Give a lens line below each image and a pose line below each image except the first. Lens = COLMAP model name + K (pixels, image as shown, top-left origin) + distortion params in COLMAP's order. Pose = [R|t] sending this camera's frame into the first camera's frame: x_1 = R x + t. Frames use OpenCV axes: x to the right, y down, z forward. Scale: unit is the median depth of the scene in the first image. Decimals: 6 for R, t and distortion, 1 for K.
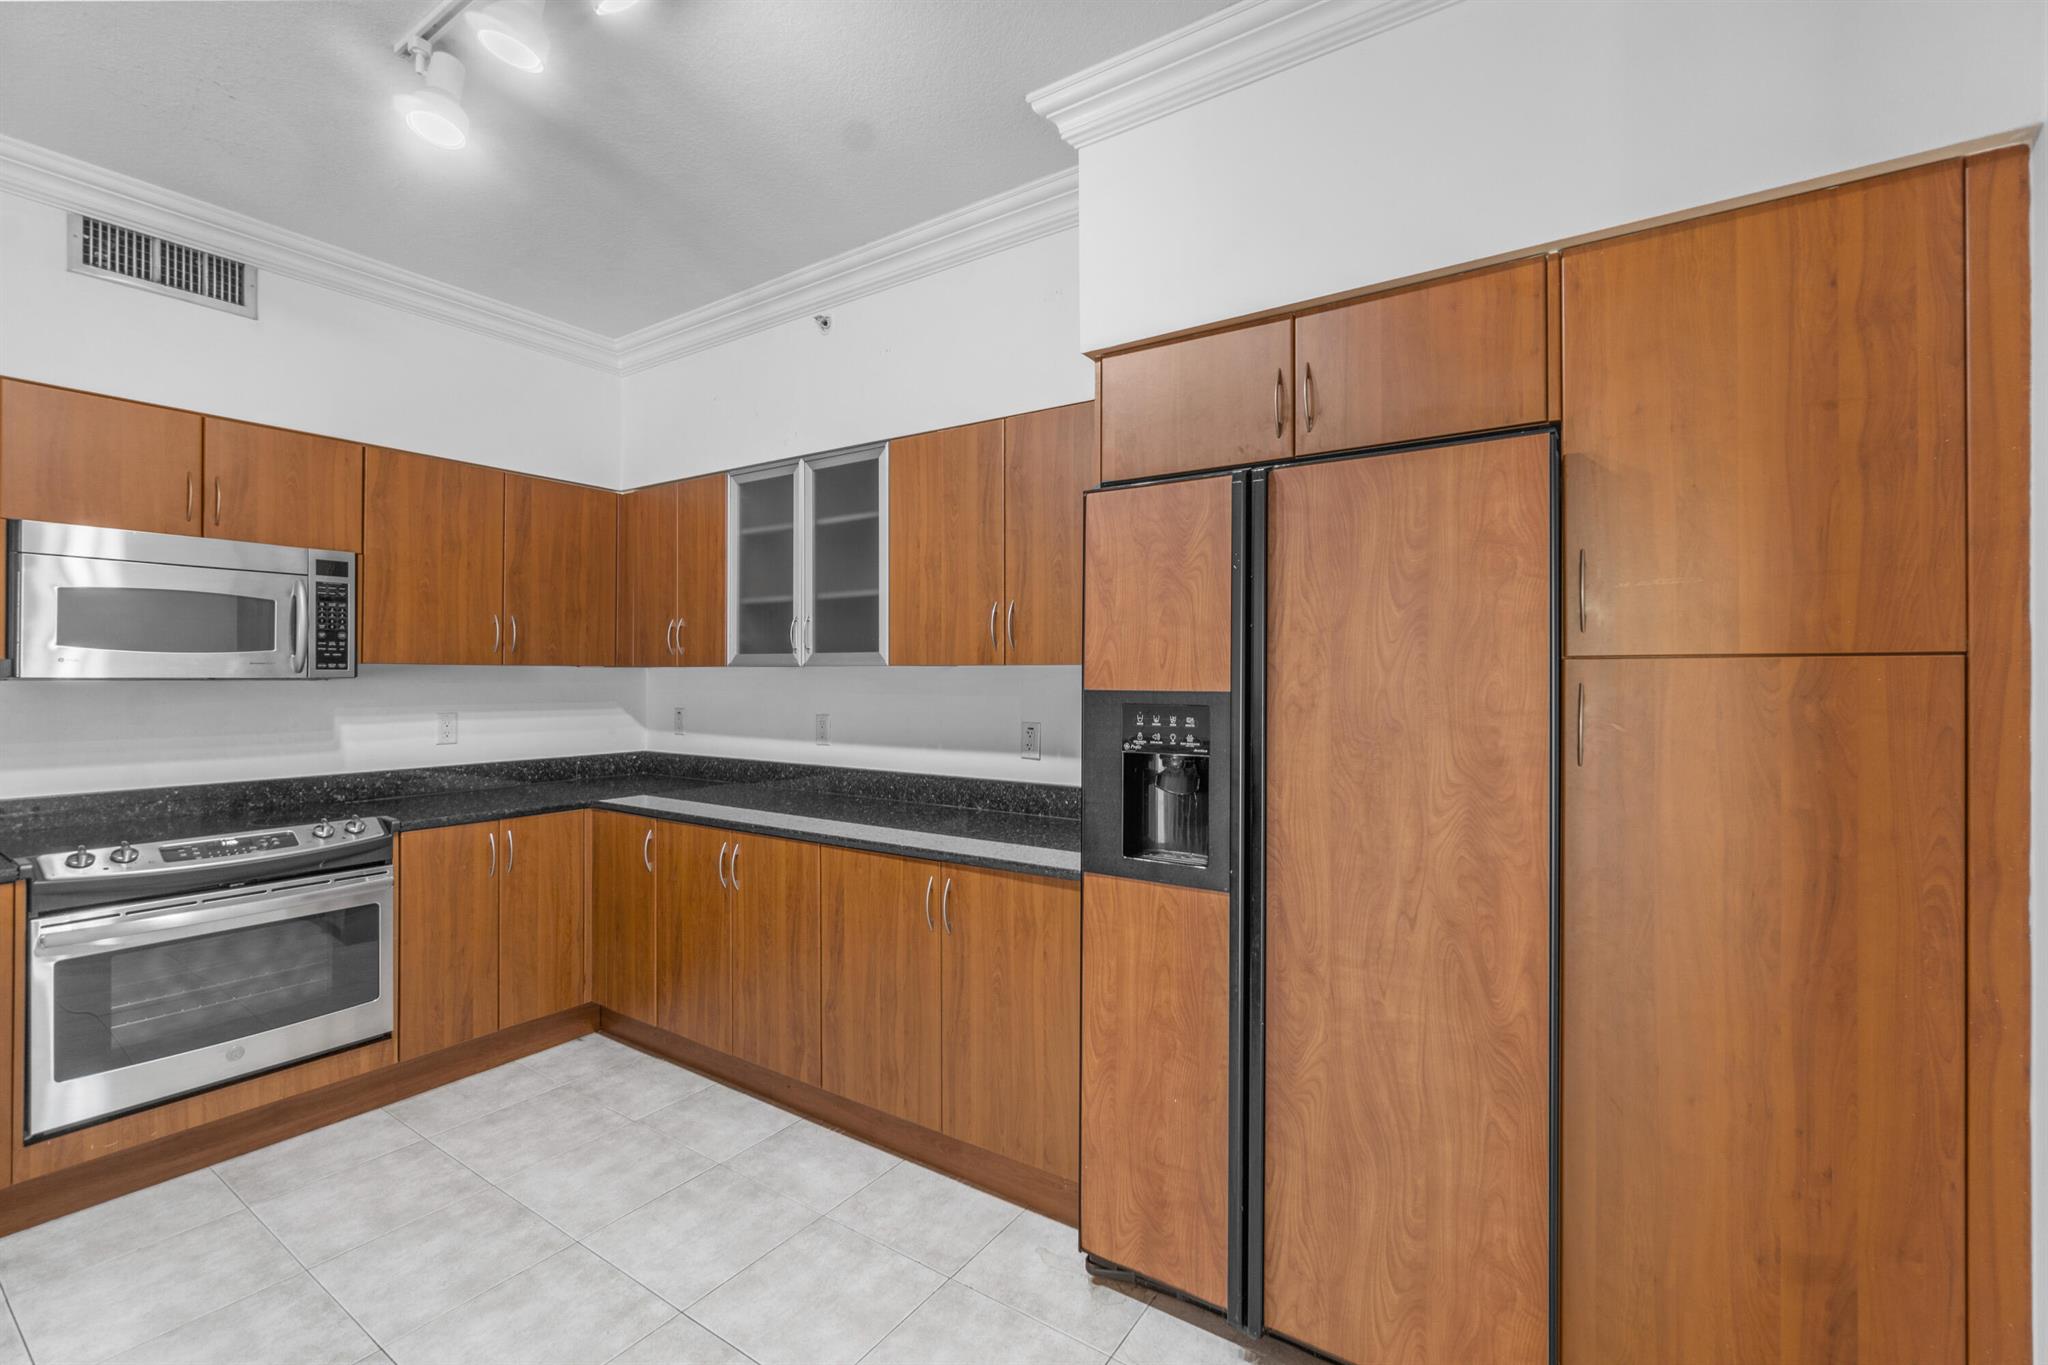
lens RADIAL K [[881.2, 0, 1022.3], [0, 881.2, 674.3], [0, 0, 1]] dist [-0.010200, 0.001132]
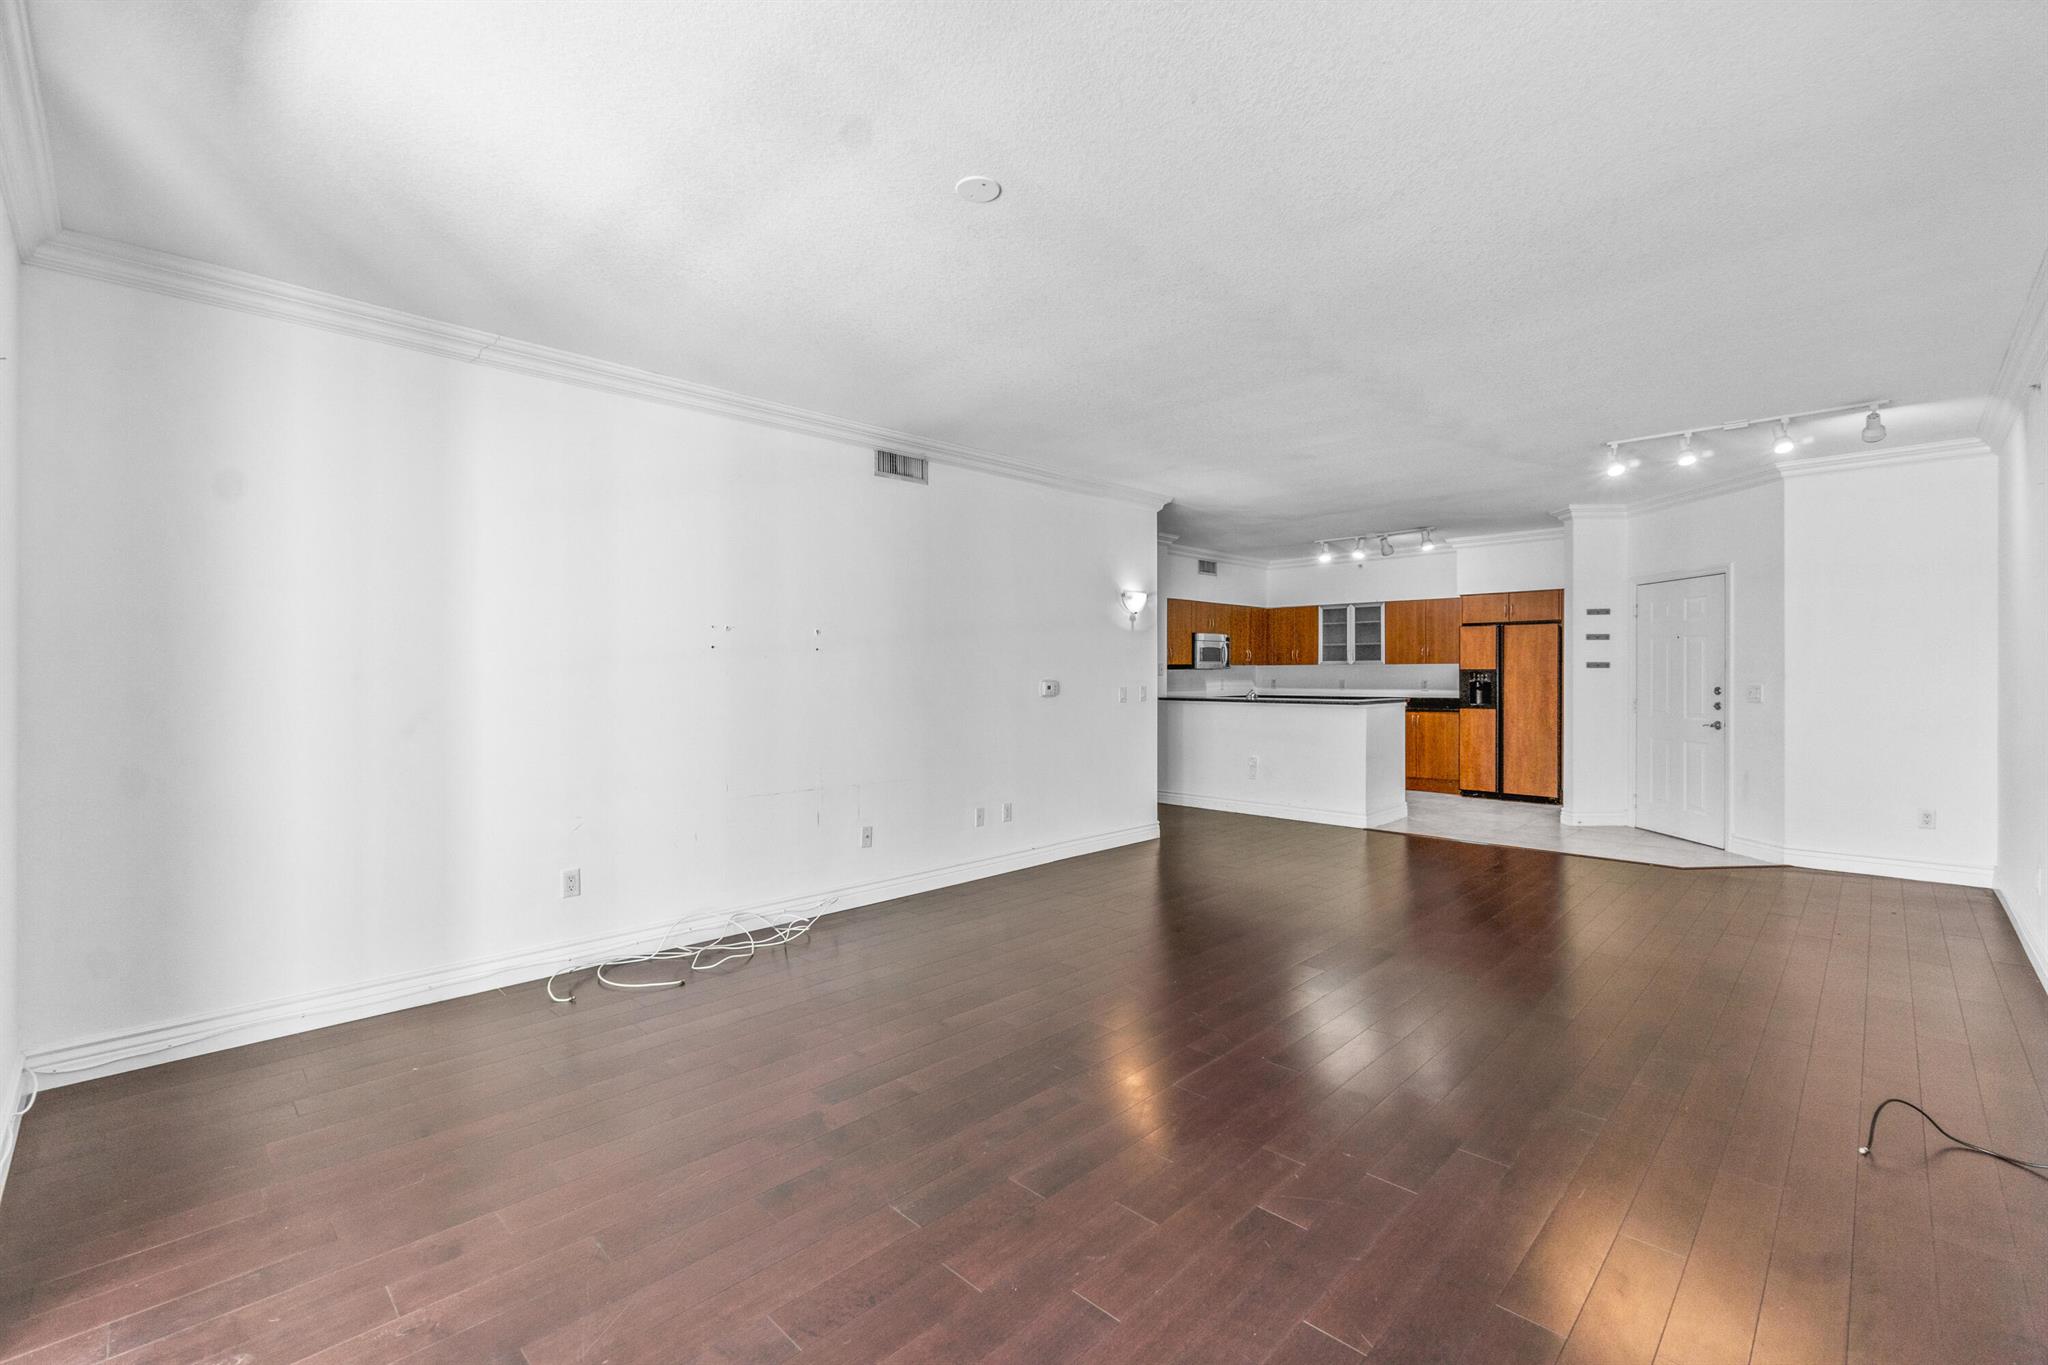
lens RADIAL K [[881.2, 0, 1022.3], [0, 881.2, 682.5], [0, 0, 1]] dist [-0.010200, 0.001132]
pose [[0.983203, -0.004186, -0.182469, -1.052996], [0.006666, 0.999894, 0.012979, 0.009463], [0.182395, -0.013977, 0.983126, -3.094172]]
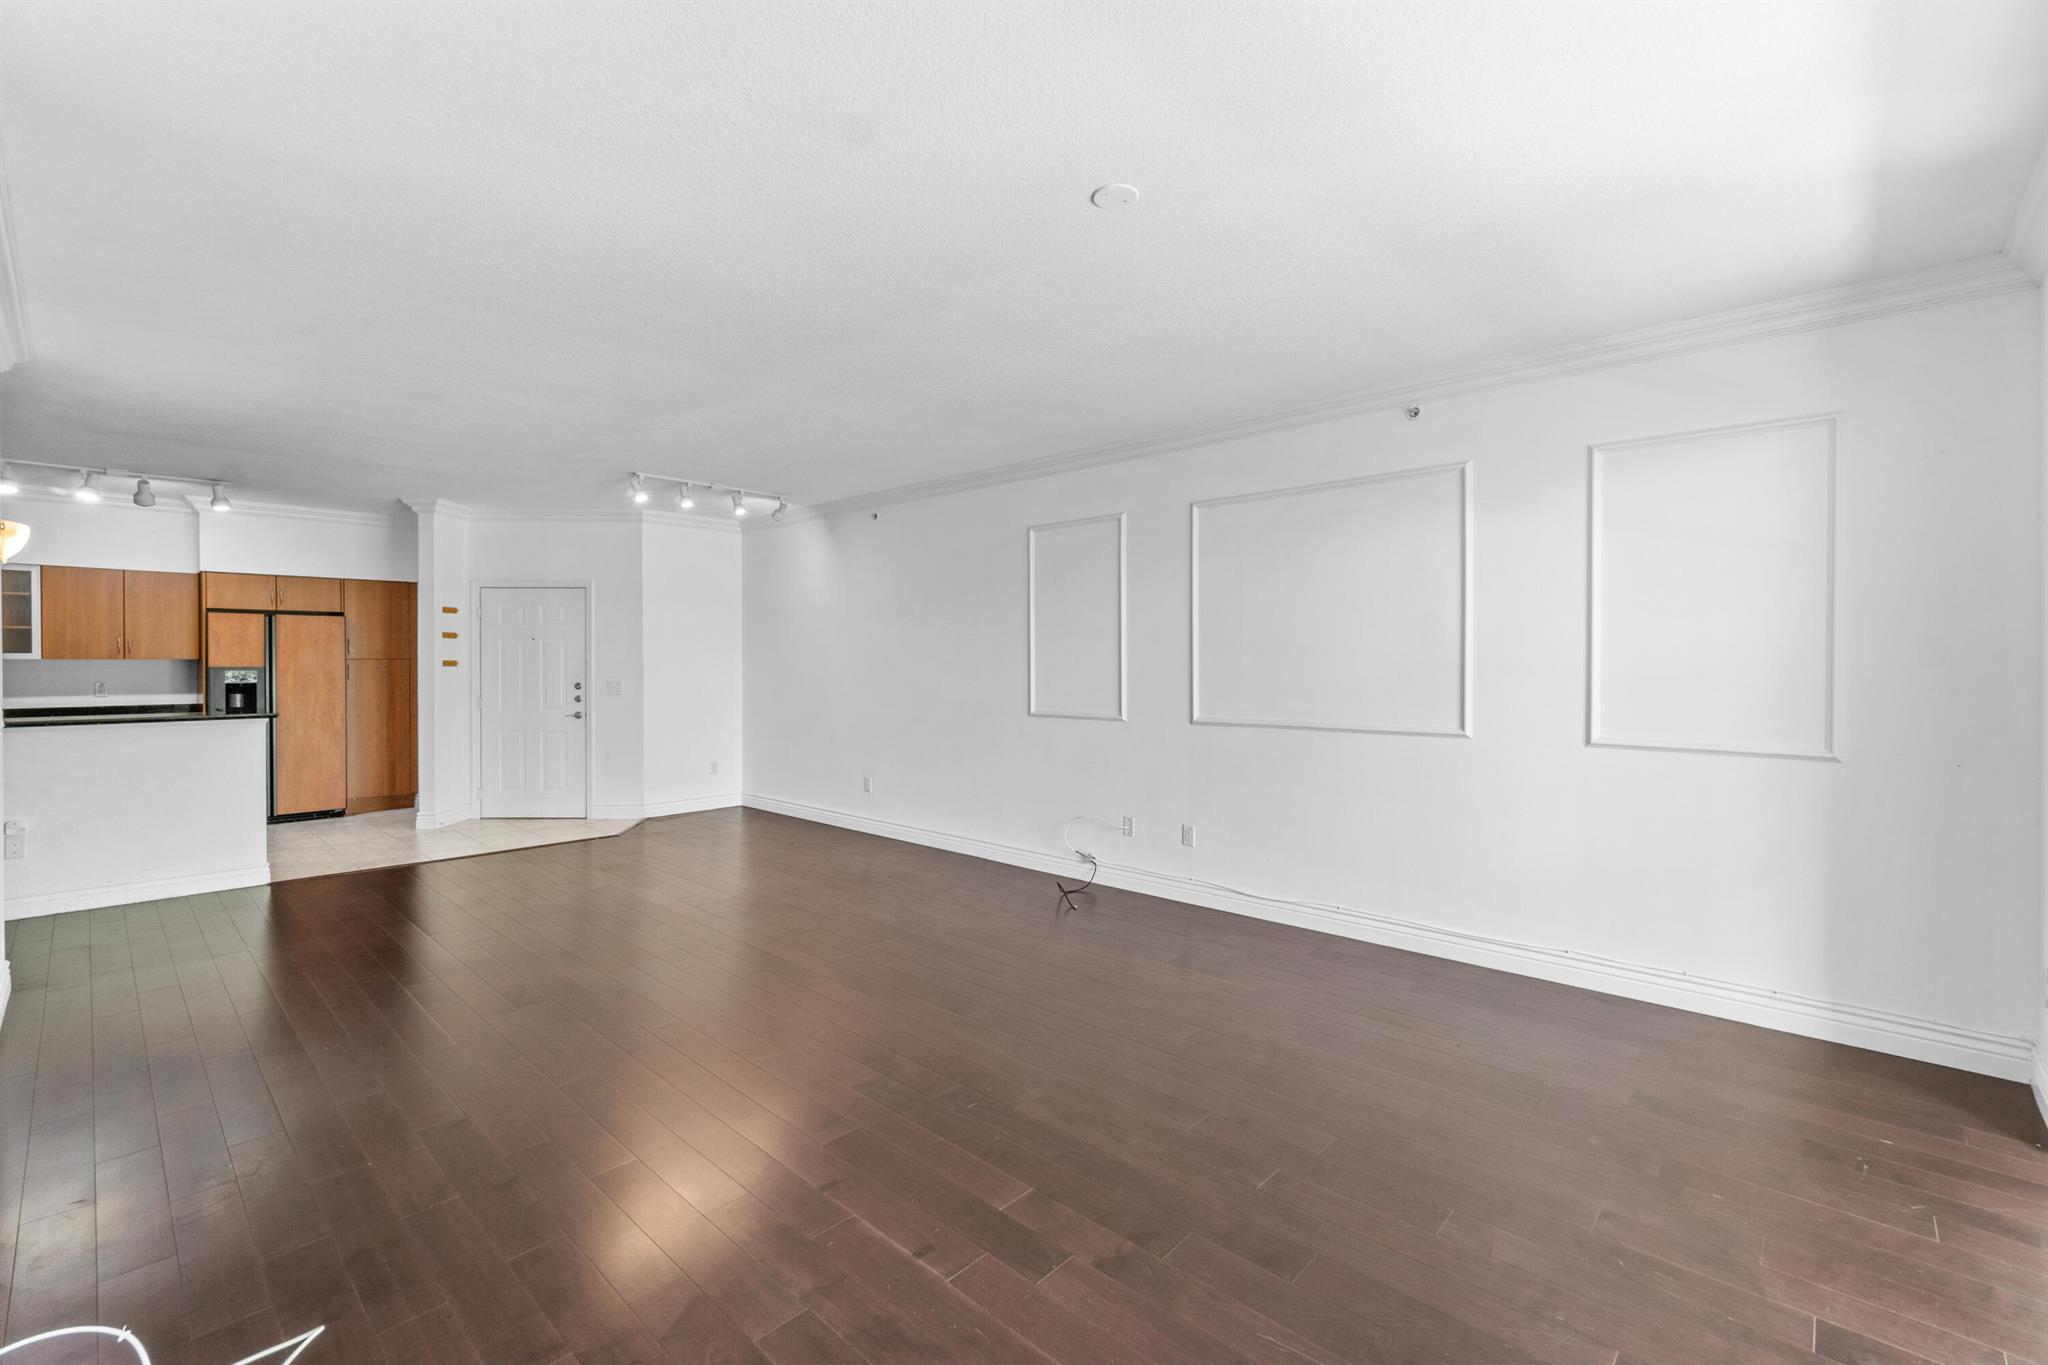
lens RADIAL K [[881.2, 0, 997.5], [0, 881.2, 669.8], [0, 0, 1]] dist [-0.010200, 0.001132]
pose [[0.170050, -0.006177, 0.985416, -2.258251], [-0.000713, 0.999979, 0.006391, 0.003361], [-0.985435, -0.001789, 0.170042, -2.165405]]
